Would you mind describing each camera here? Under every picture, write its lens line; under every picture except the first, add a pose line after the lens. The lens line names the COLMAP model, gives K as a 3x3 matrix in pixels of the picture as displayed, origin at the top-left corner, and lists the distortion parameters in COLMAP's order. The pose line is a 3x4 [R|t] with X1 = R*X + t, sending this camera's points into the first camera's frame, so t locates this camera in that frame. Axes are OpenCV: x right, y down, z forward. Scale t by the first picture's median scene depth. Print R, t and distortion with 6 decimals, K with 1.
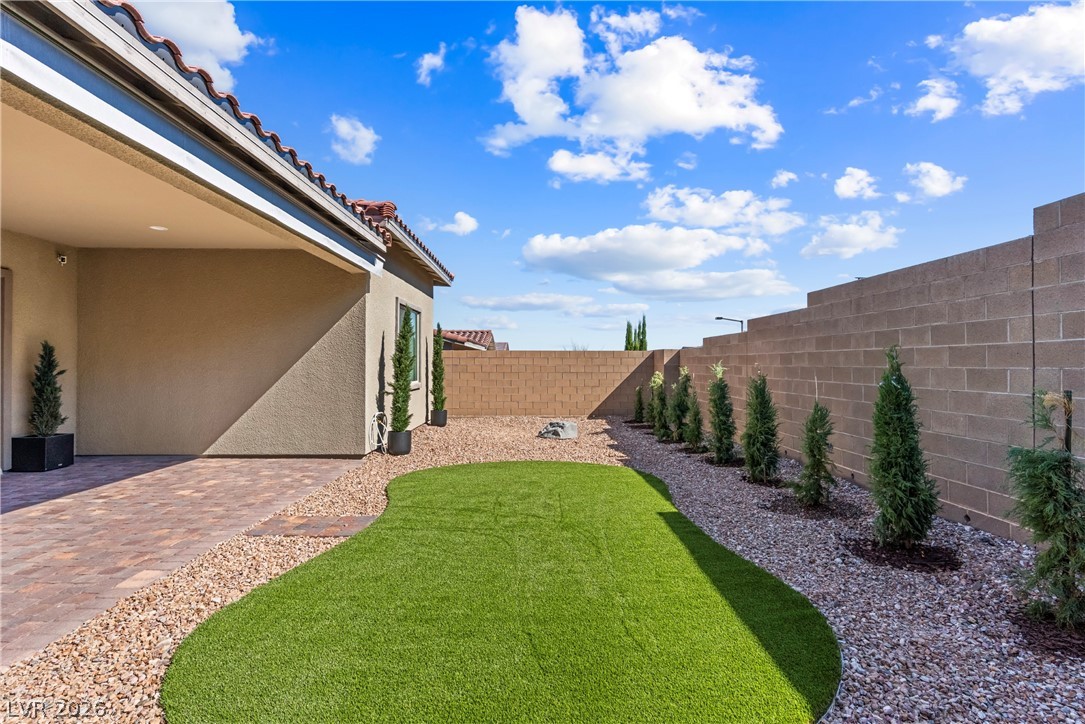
lens RADIAL K [[514.4, 0, 542.2], [0, 514.4, 358.7], [0, 0, 1]] dist [-0.000795, -0.000761]
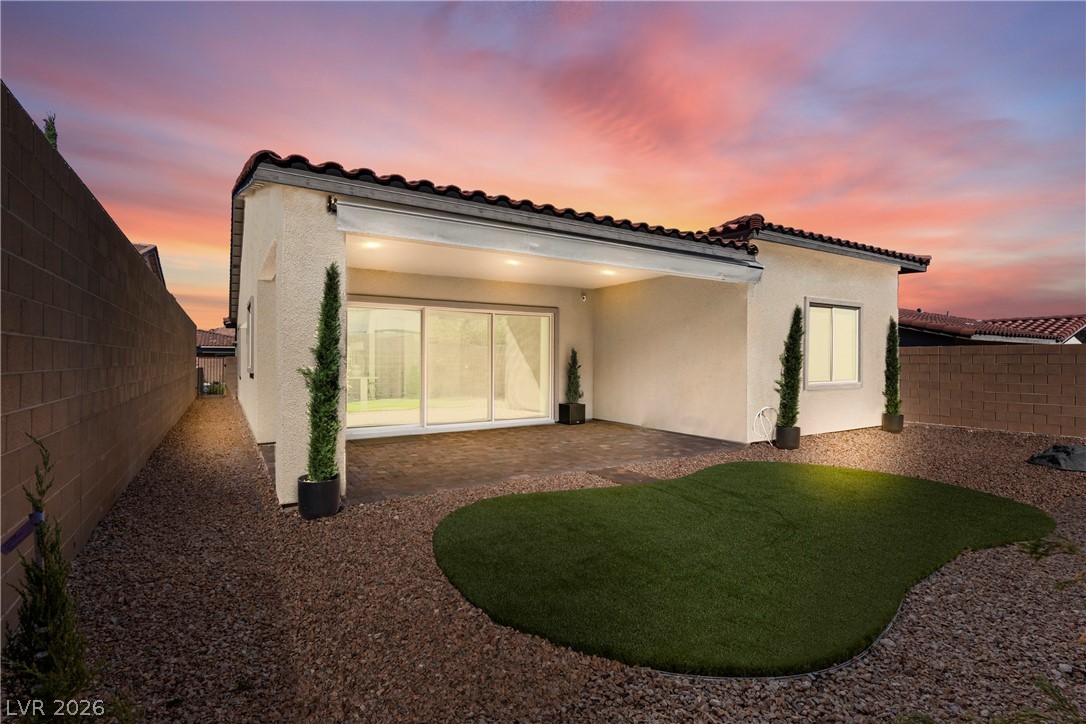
lens RADIAL K [[514.9, 0, 552.8], [0, 514.9, 360.4], [0, 0, 1]] dist [-0.000795, -0.000761]
pose [[0.517936, 0.000430, -0.855420, 0.454369], [0.007191, 0.999962, 0.004857, -0.002848], [0.855389, -0.008667, 0.517913, 0.065326]]
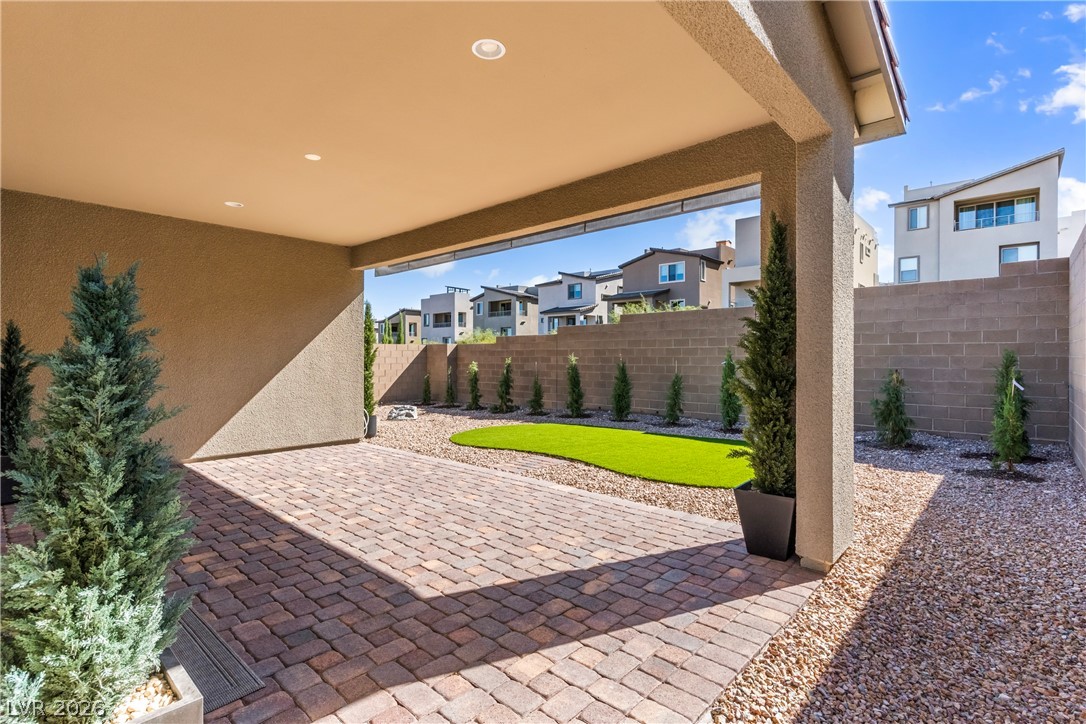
lens RADIAL K [[514.9, 0, 540.3], [0, 514.9, 355.8], [0, 0, 1]] dist [-0.000795, -0.000761]
pose [[0.695384, 0.000660, 0.718638, -0.993947], [-0.006228, 0.999968, 0.005109, 0.006219], [-0.718611, -0.008029, 0.695366, -0.027857]]
